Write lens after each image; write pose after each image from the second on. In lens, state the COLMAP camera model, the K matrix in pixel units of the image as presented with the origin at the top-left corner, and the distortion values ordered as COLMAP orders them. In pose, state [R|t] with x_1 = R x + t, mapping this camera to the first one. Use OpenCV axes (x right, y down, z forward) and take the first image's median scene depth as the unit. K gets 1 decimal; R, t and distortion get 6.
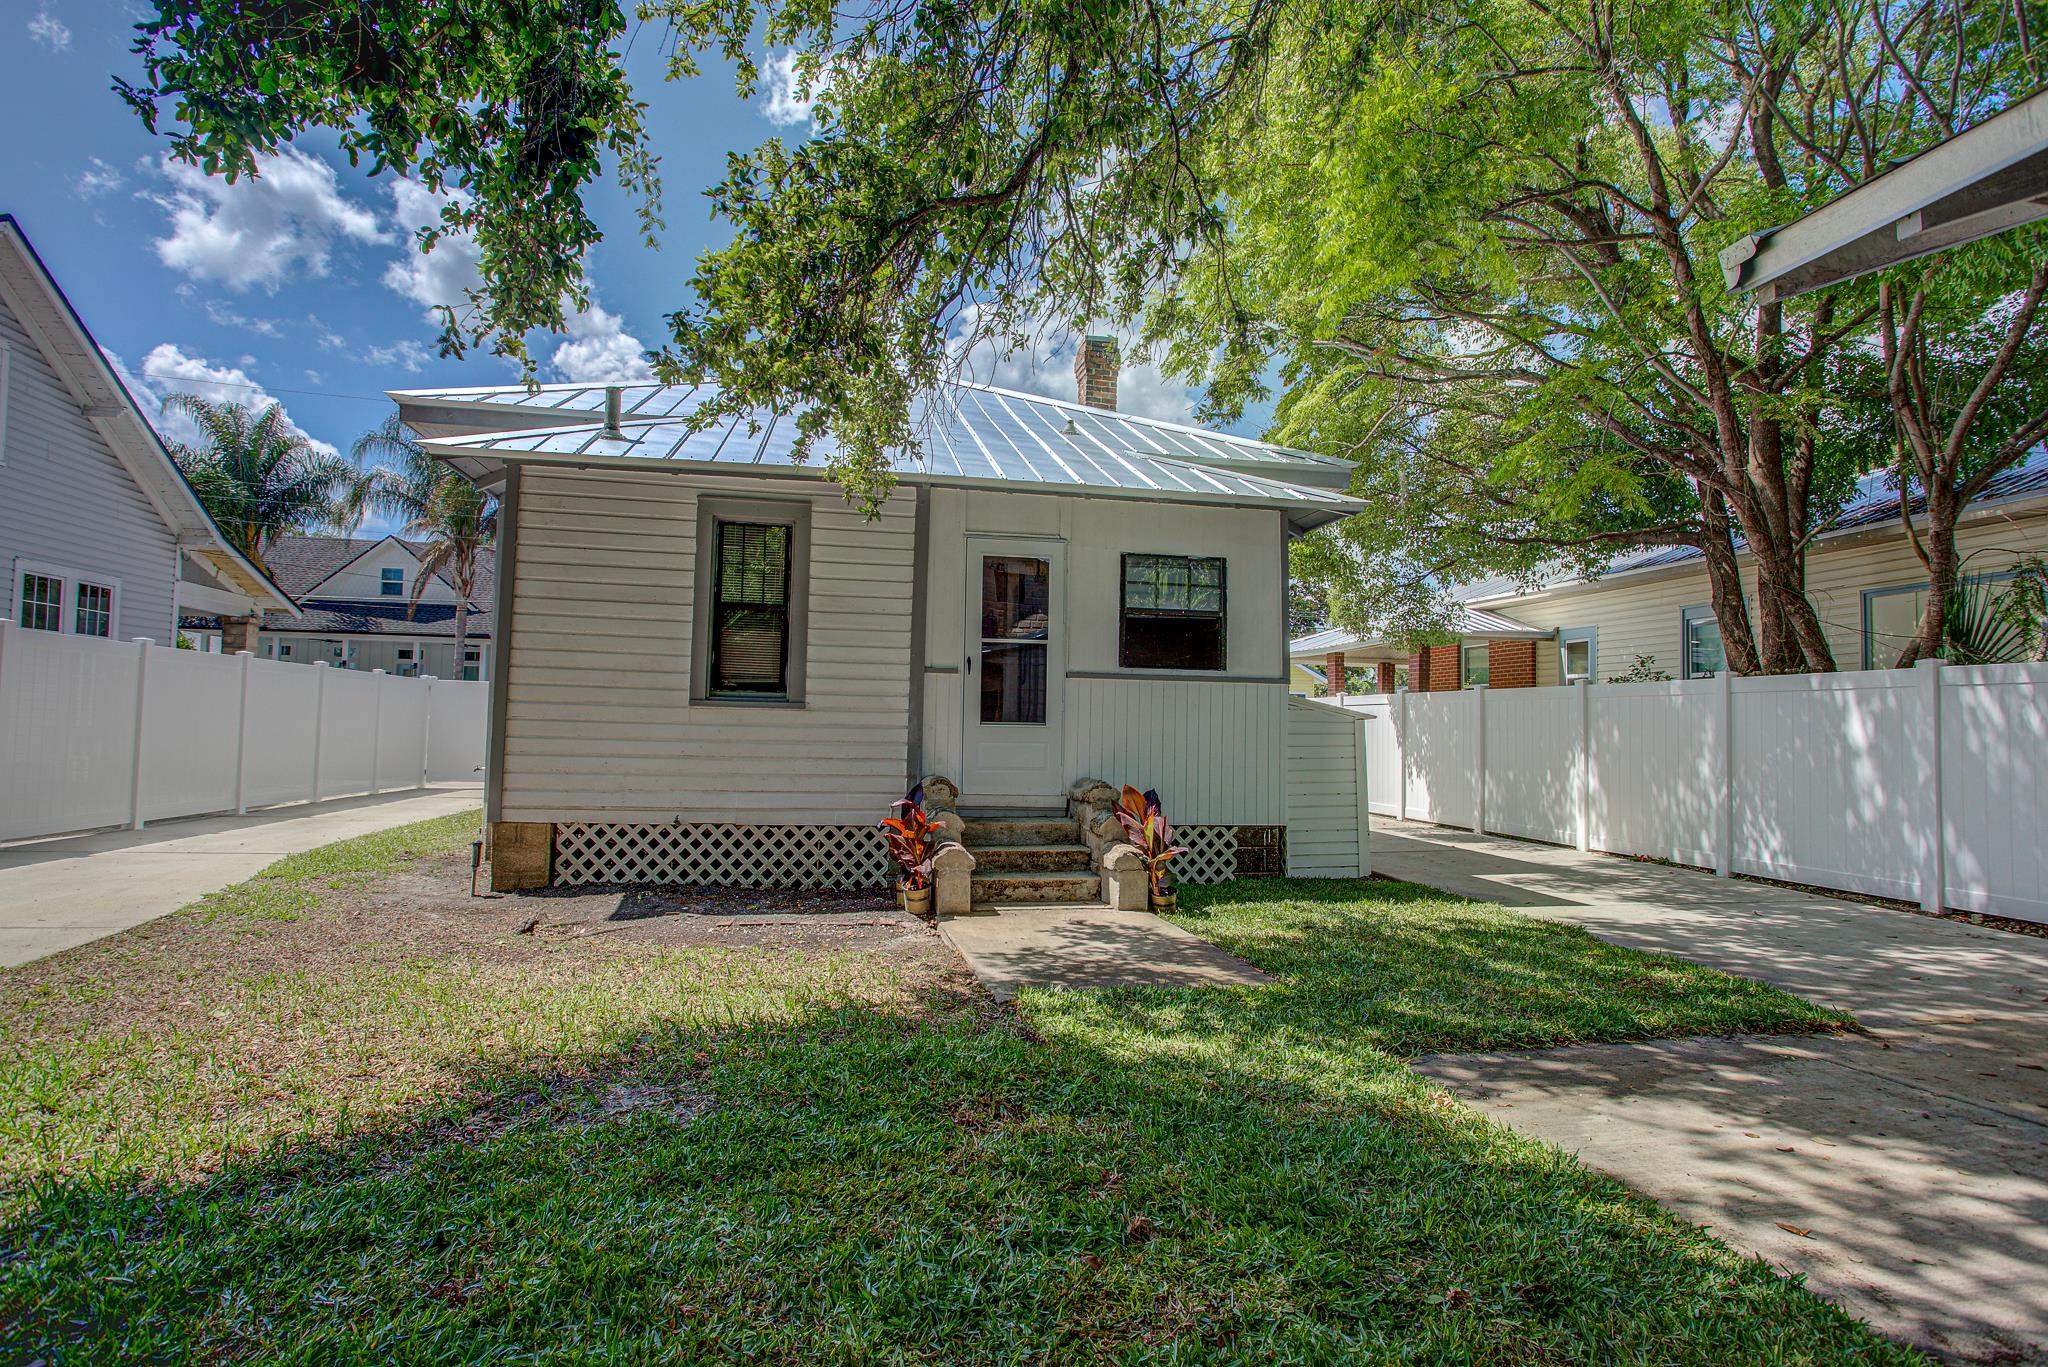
lens RADIAL K [[1024.7, 0, 1021.9], [0, 1024.7, 676.2], [0, 0, 1]] dist [-0.018396, 0.004558]
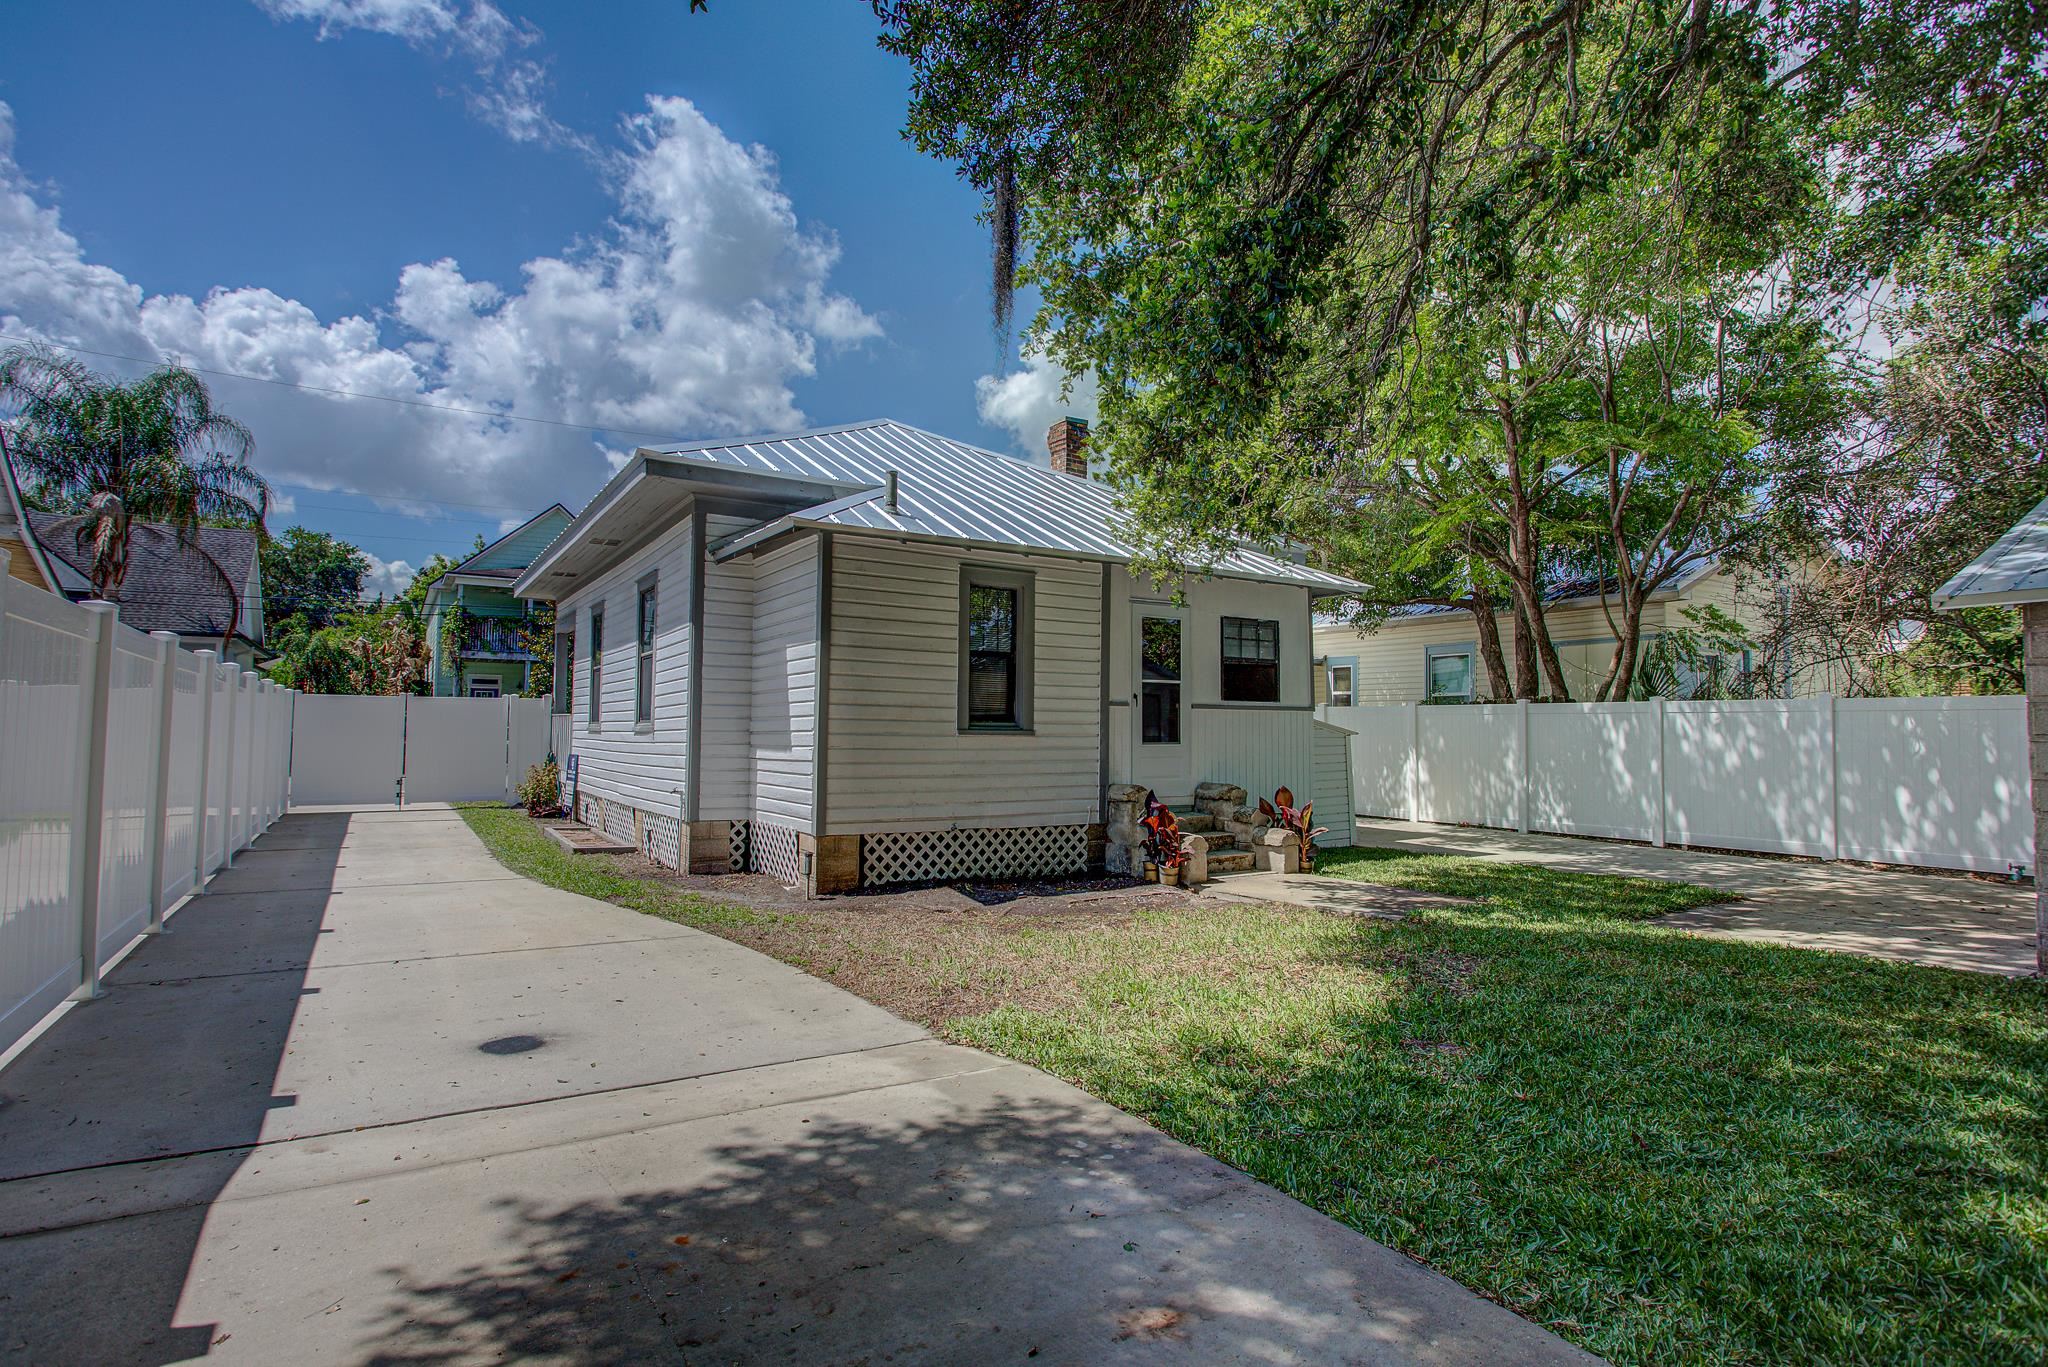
lens RADIAL K [[1024.7, 0, 1021.9], [0, 1024.7, 676.2], [0, 0, 1]] dist [-0.018396, 0.004558]
pose [[0.925655, 0.008815, 0.378266, -0.704450], [-0.010256, 0.999946, 0.001796, -0.043387], [-0.378229, -0.005542, 0.925695, -0.172611]]
